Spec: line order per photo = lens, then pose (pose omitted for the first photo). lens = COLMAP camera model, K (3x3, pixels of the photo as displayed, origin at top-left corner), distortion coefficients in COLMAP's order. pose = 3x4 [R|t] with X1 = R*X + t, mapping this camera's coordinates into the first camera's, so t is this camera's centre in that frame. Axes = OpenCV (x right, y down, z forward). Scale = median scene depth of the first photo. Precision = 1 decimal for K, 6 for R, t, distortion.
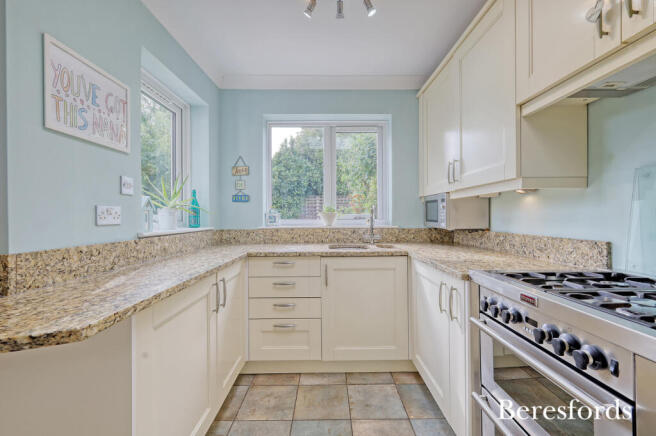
lens RADIAL K [[286.2, 0, 328.6], [0, 286.2, 217.4], [0, 0, 1]] dist [0.003015, 0.000438]
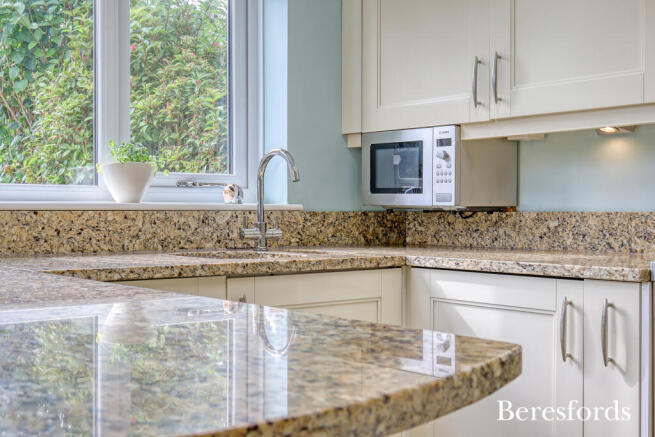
lens RADIAL K [[858.7, 0, 328.3], [0, 858.7, 218.9], [0, 0, 1]] dist [-0.042798, 0.000000]
pose [[0.774666, 0.003765, 0.632360, -0.512292], [-0.004621, 0.999989, -0.000293, 0.053363], [-0.632354, -0.002695, 0.774675, 0.072744]]
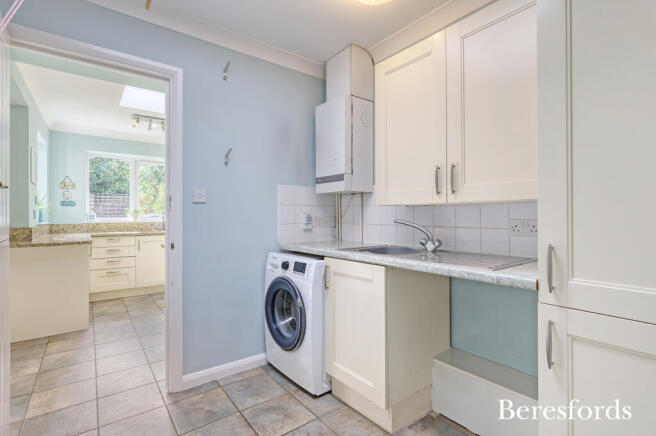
lens RADIAL K [[312.3, 0, 330.2], [0, 312.3, 215.4], [0, 0, 1]] dist [0.002966, 0.000205]
pose [[0.791690, 0.004528, 0.610906, -0.233190], [-0.000135, 0.999974, -0.007237, 0.010208], [-0.610922, 0.005647, 0.791670, -1.264031]]
